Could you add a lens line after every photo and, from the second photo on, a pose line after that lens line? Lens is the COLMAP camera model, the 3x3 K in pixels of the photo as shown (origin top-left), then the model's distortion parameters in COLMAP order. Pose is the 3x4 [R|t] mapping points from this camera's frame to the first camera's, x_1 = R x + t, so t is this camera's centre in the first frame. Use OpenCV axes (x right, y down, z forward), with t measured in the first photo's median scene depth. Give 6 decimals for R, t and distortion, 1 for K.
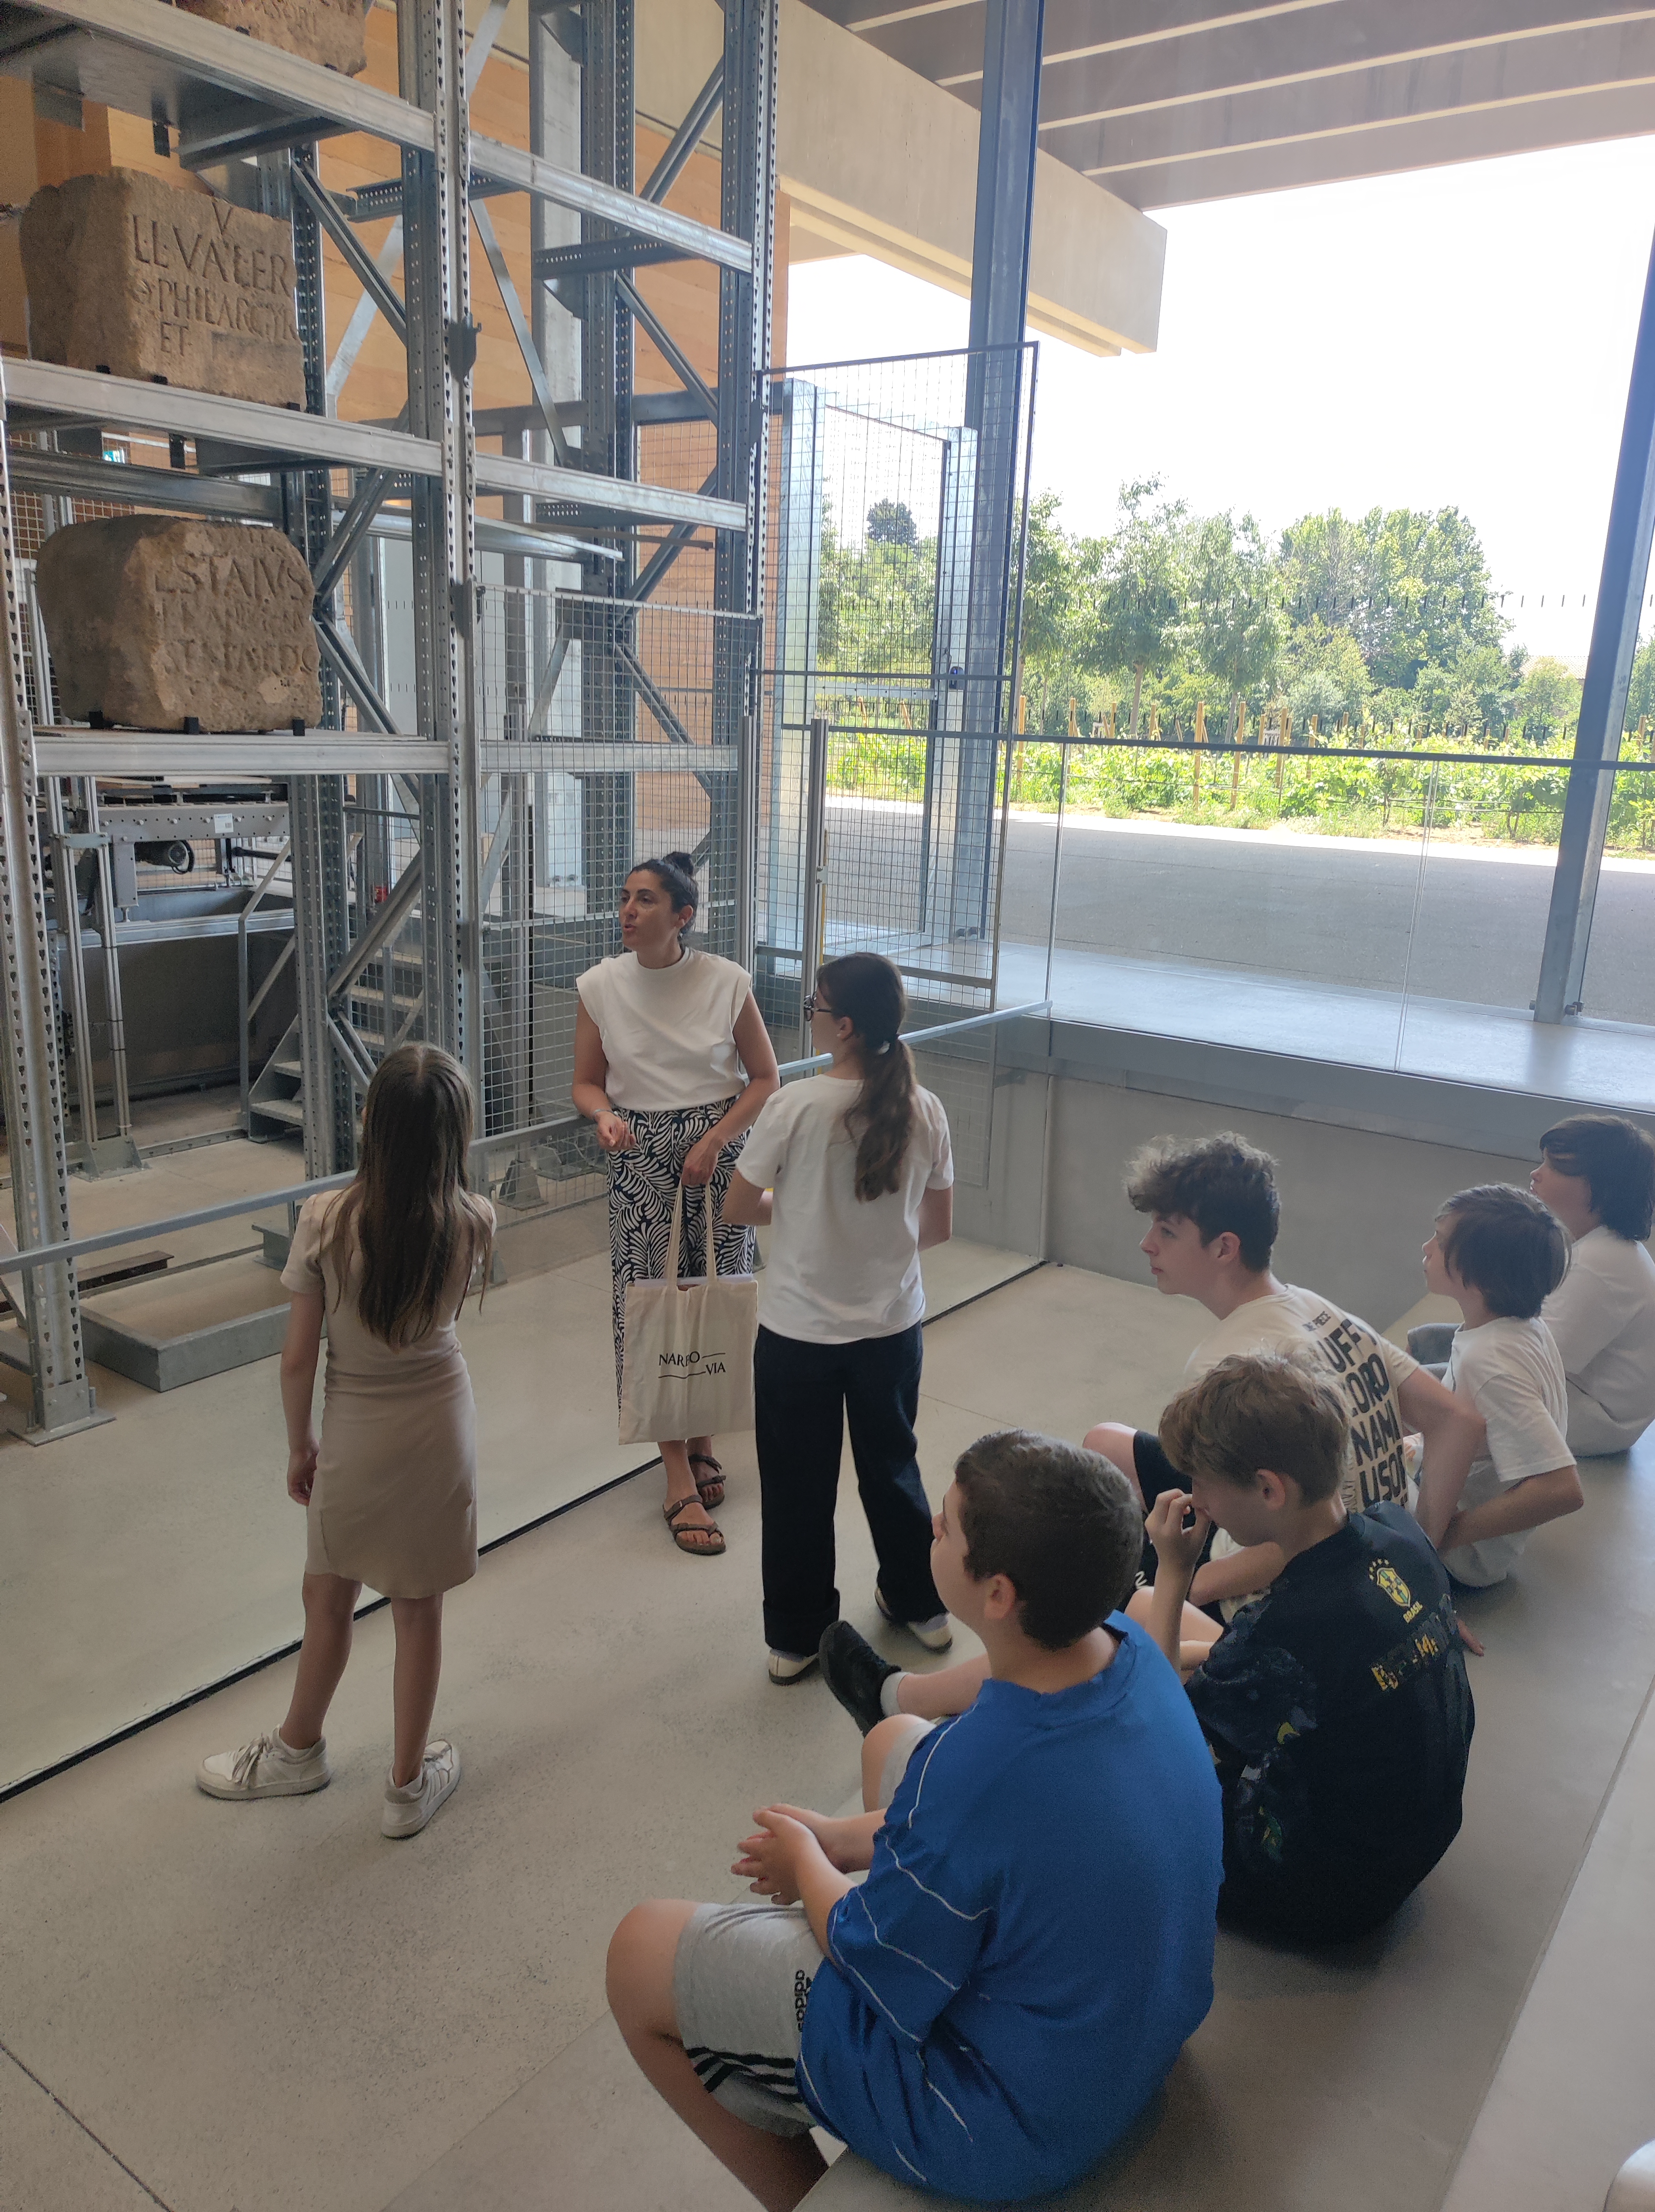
lens RADIAL K [[1605.2, 0, 827.5], [0, 1605.2, 1106.0], [0, 0, 1]] dist [-0.005999, 0.006001]
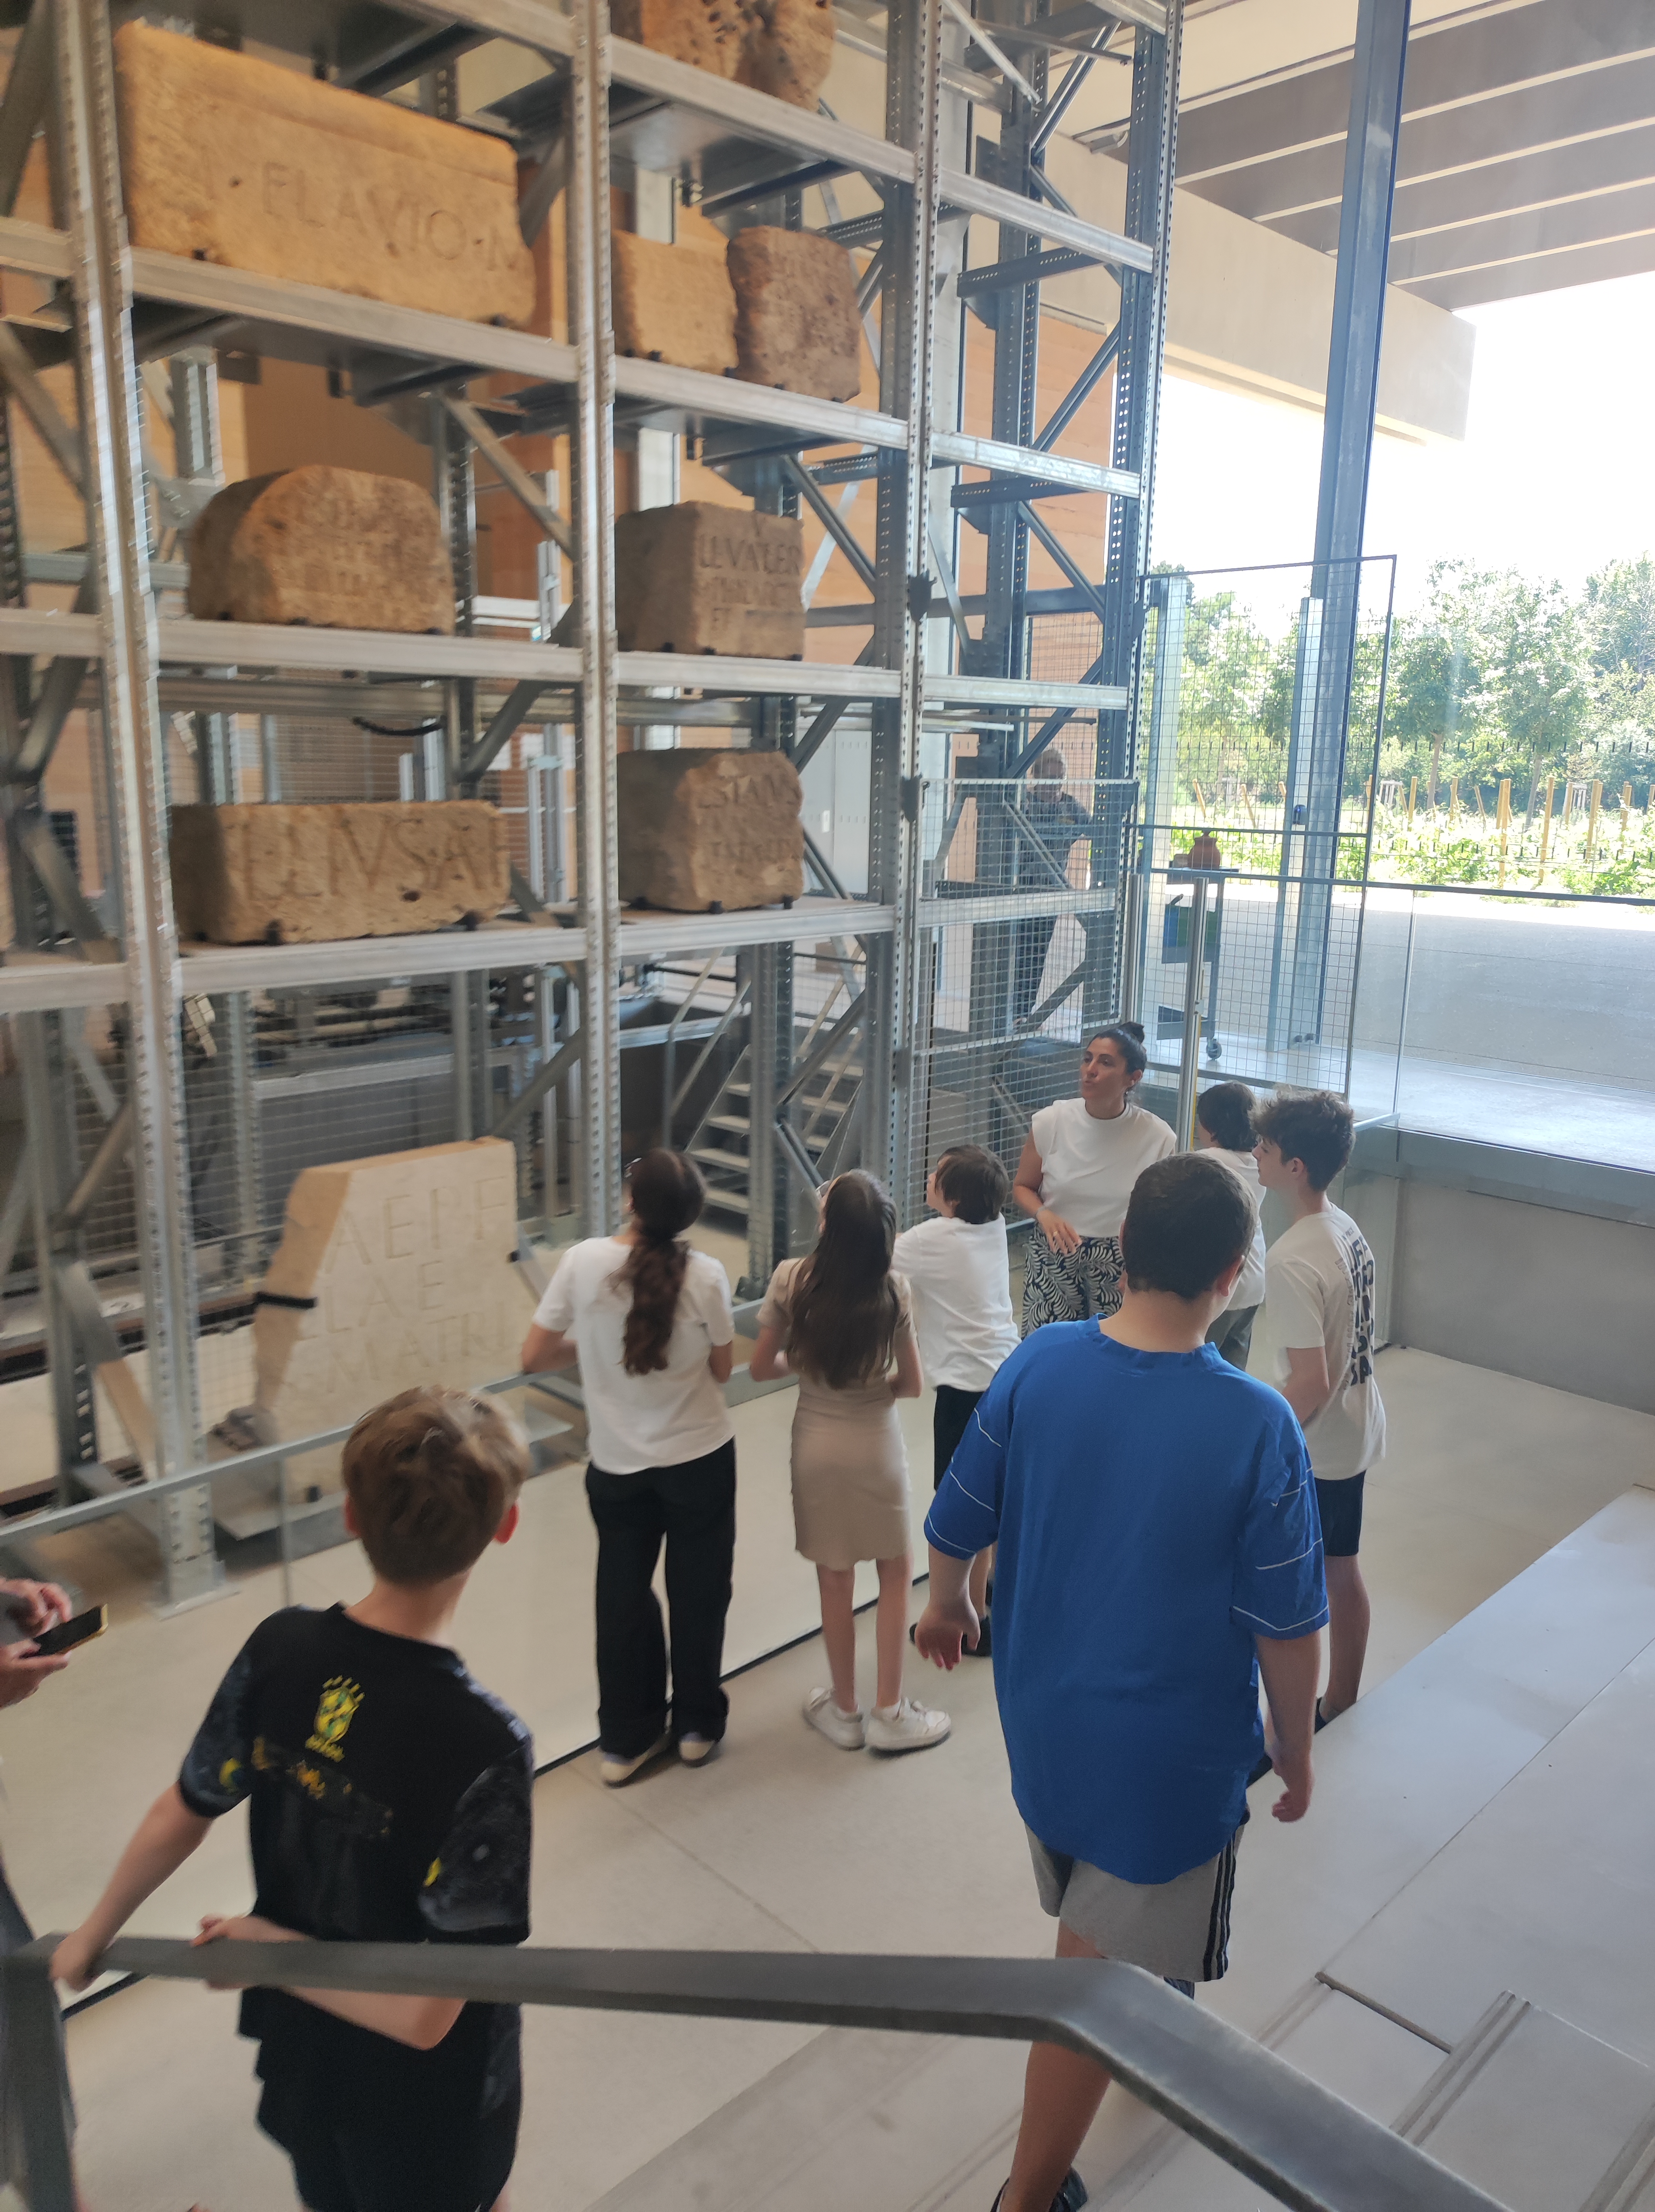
lens RADIAL K [[1620.1, 0, 826.5], [0, 1620.1, 1116.8], [0, 0, 1]] dist [0.006019, 0.003911]
pose [[0.987414, 0.007513, -0.157976, -0.081877], [-0.011426, 0.999650, -0.023878, -0.032077], [0.157741, 0.025382, 0.987154, -0.203877]]
